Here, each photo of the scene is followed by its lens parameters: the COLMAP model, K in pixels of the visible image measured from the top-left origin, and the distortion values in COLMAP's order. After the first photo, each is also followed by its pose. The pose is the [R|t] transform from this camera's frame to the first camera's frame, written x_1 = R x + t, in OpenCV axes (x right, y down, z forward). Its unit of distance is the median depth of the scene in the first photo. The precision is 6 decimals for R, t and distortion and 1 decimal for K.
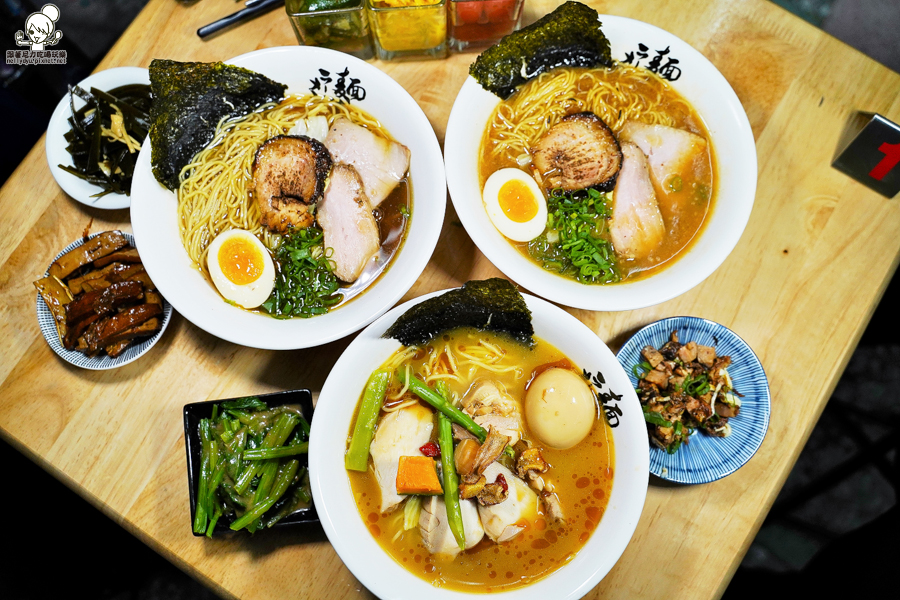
lens RADIAL K [[721.6, 0, 450.0], [0, 721.6, 300.0], [0, 0, 1]] dist [-0.080133, 0.008223]
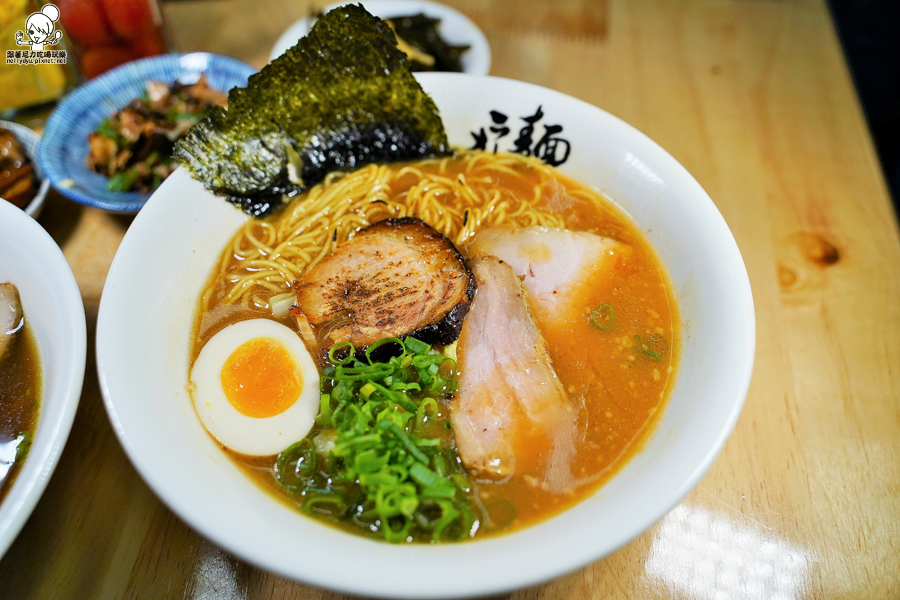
lens RADIAL K [[721.6, 0, 450.0], [0, 721.6, 300.0], [0, 0, 1]] dist [-0.080133, 0.008223]
pose [[0.997806, -0.059430, 0.029159, 0.207782], [0.066191, 0.889164, -0.452776, 0.041498], [0.000981, 0.453713, 0.891148, 0.549556]]
